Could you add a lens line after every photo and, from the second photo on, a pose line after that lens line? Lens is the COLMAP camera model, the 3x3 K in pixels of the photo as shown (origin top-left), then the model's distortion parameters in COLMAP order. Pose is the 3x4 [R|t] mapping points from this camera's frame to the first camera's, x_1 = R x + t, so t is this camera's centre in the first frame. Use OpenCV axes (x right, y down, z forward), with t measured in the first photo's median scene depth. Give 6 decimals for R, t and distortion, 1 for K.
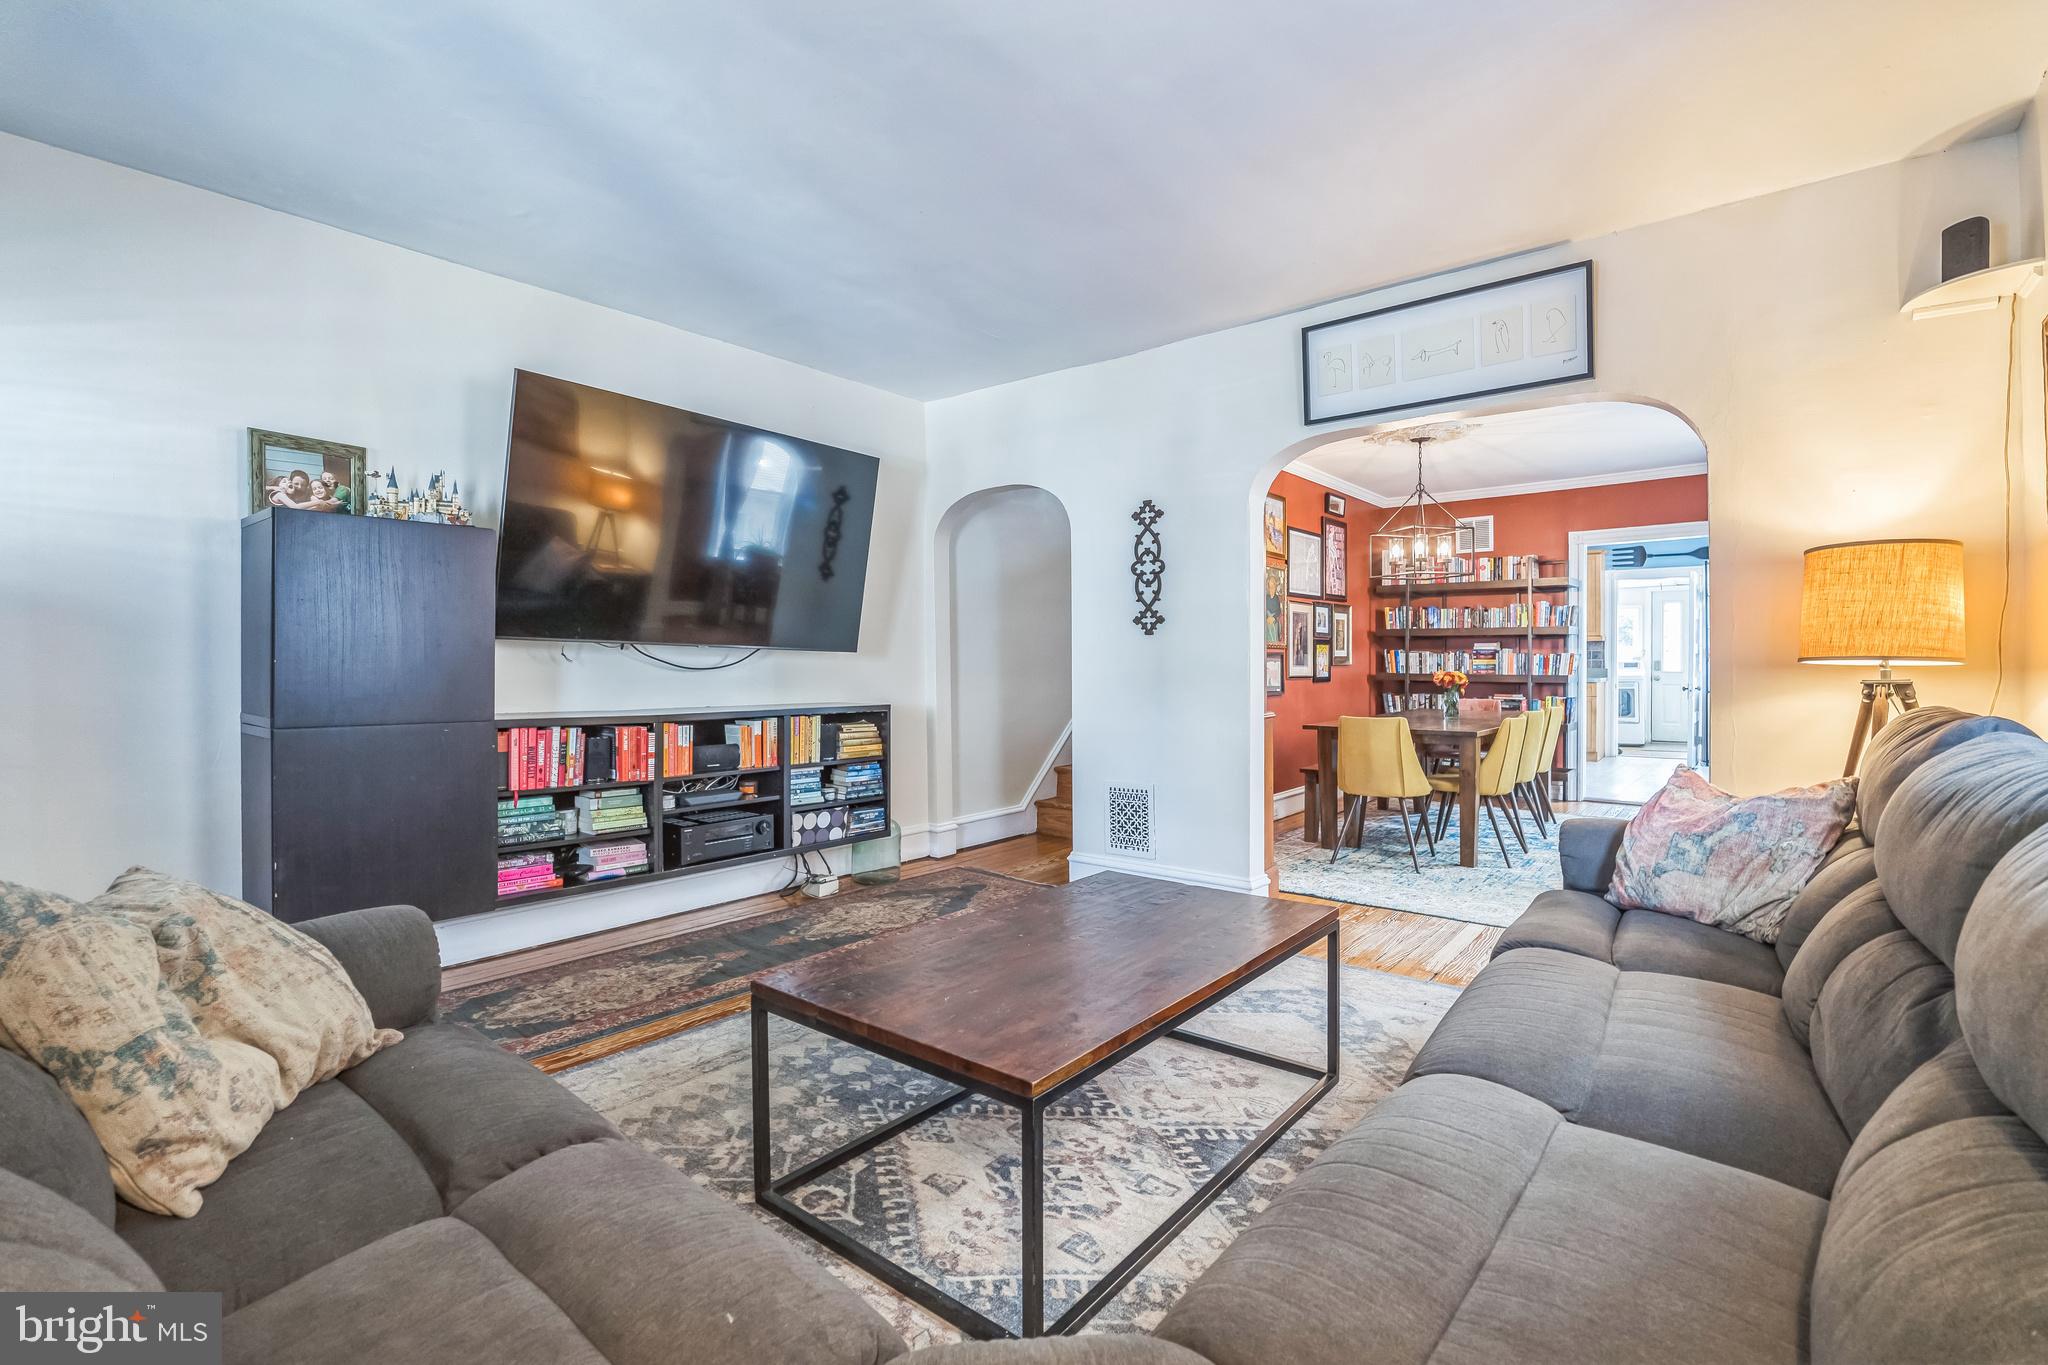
lens RADIAL K [[932.8, 0, 1024.3], [0, 932.8, 663.4], [0, 0, 1]] dist [-0.026438, 0.000252]
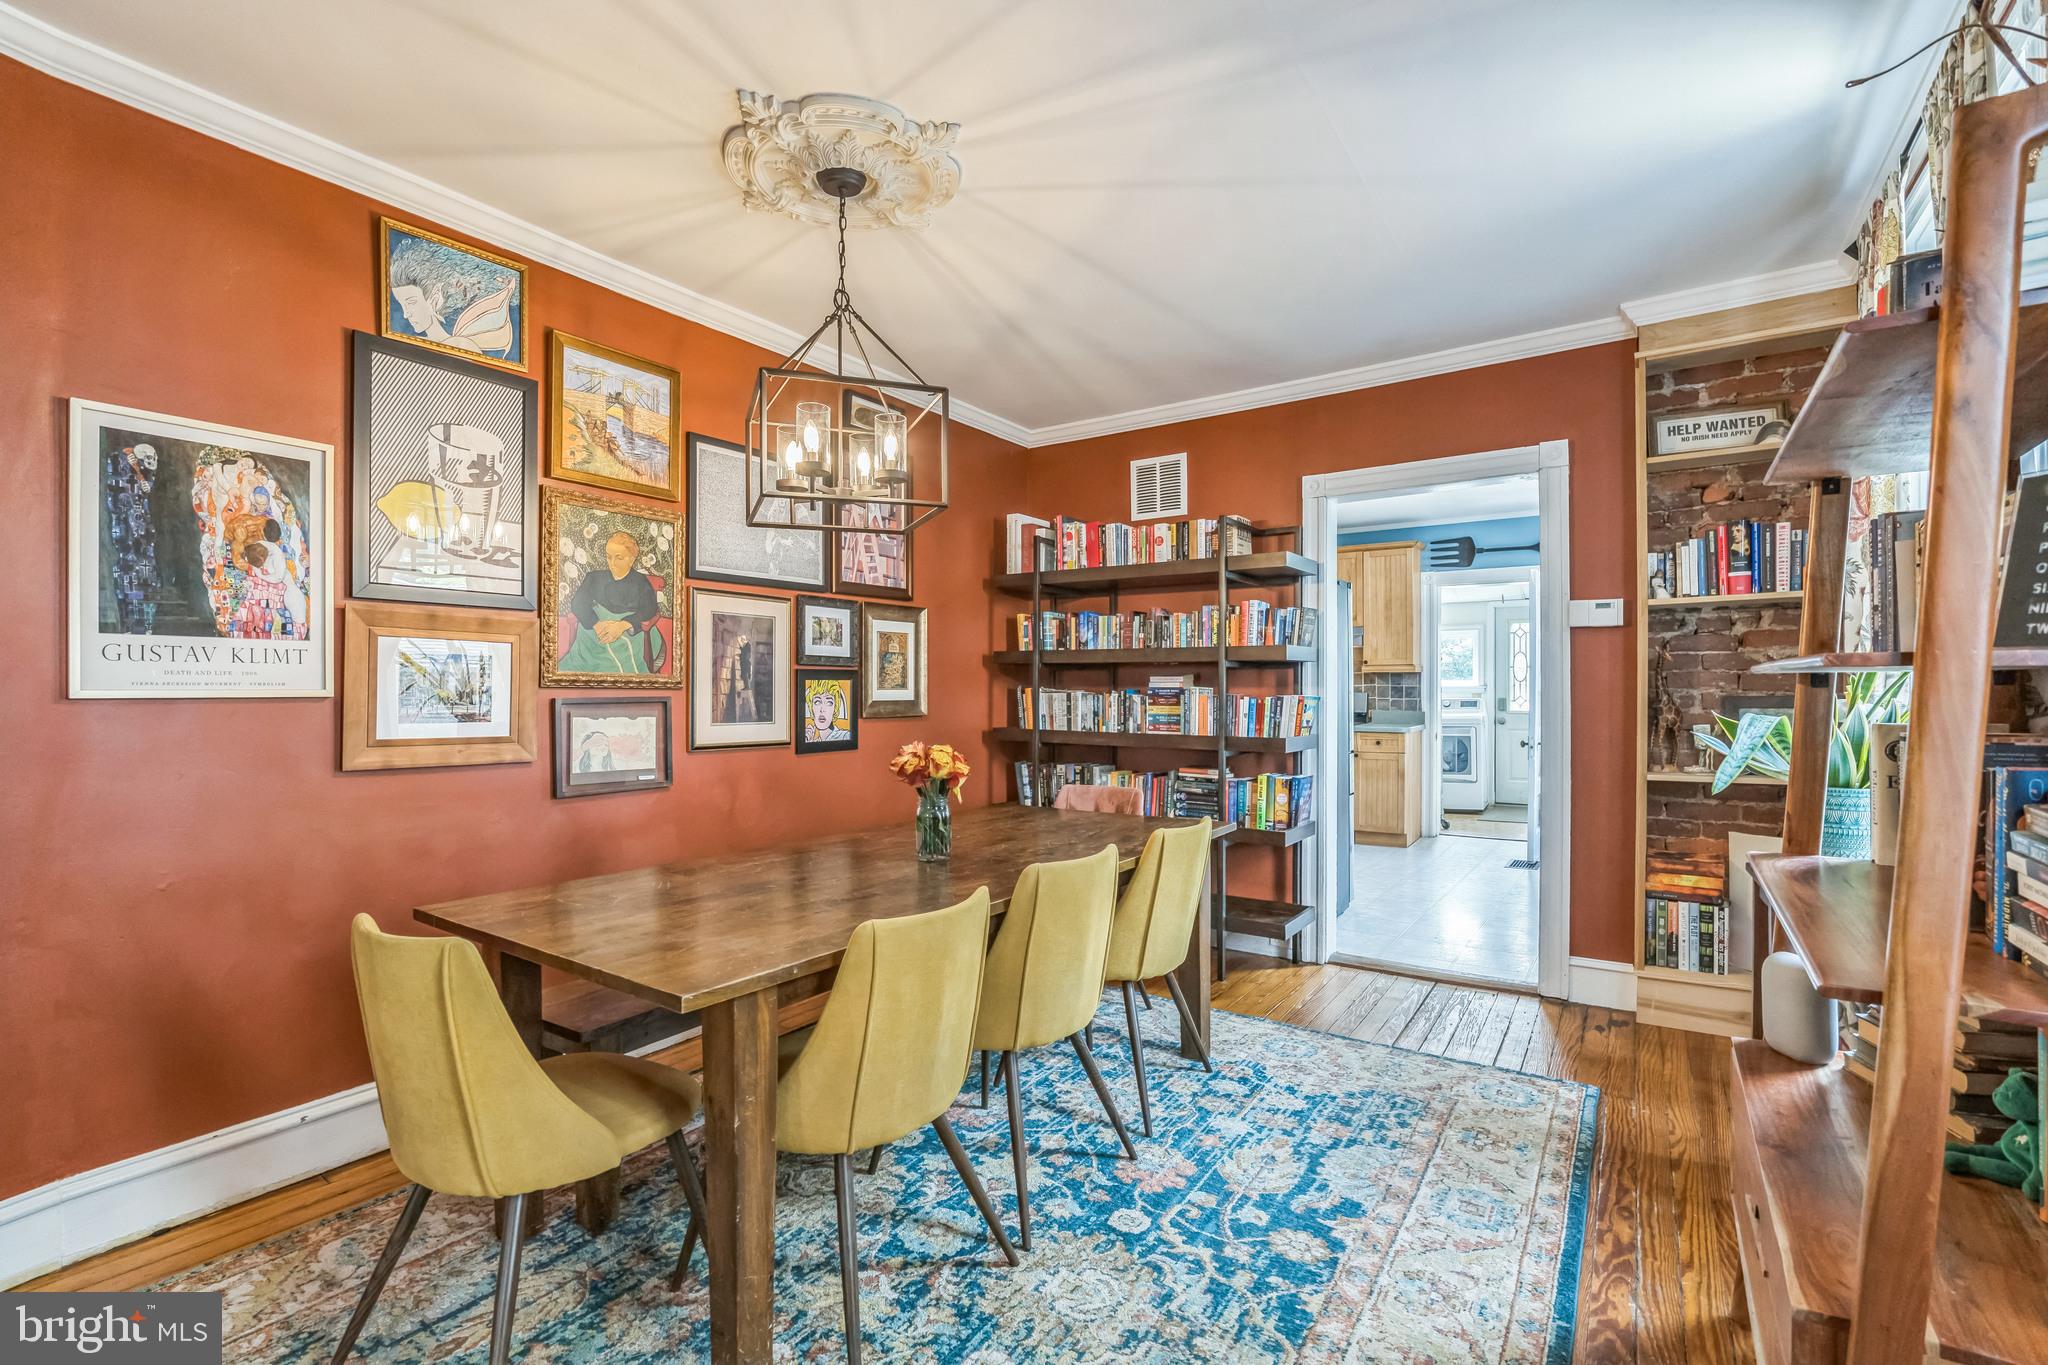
lens RADIAL K [[921.7, 0, 1021.2], [0, 921.7, 687.5], [0, 0, 1]] dist [-0.027579, 0.003774]
pose [[0.996065, 0.000410, 0.088629, 0.368910], [0.000087, 0.999984, -0.005607, -0.012165], [-0.088630, 0.005593, 0.996049, 0.463033]]
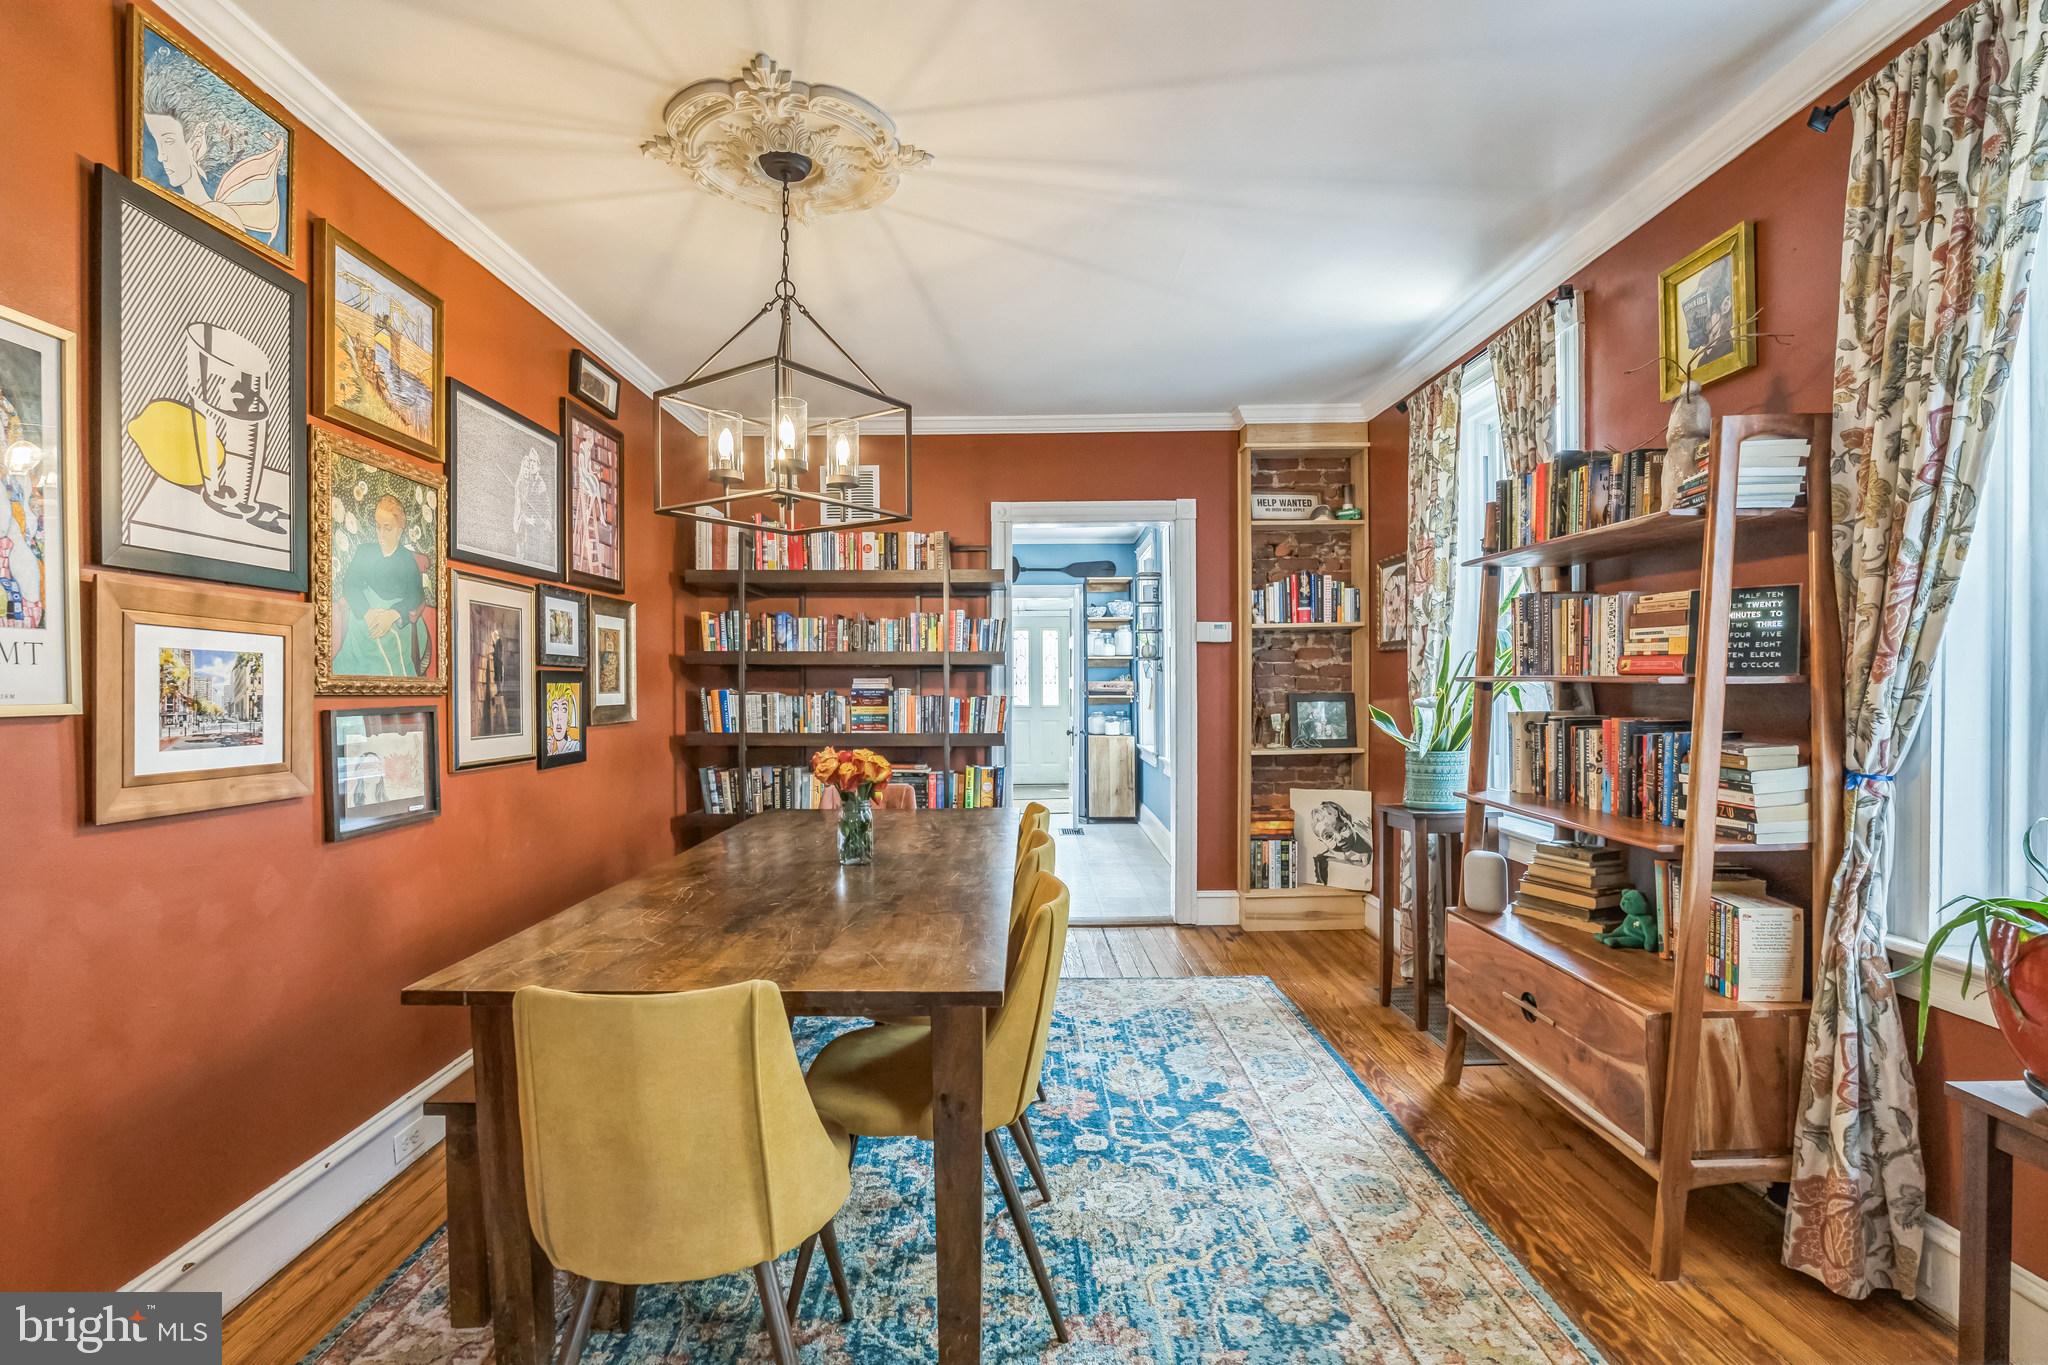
lens RADIAL K [[929.7, 0, 1020.8], [0, 929.7, 694.1], [0, 0, 1]] dist [-0.023017, 0.001501]
pose [[0.766400, -0.008866, 0.642303, 0.196155], [0.006064, 0.999960, 0.006567, -0.015367], [-0.642335, -0.001138, 0.766423, 0.498336]]
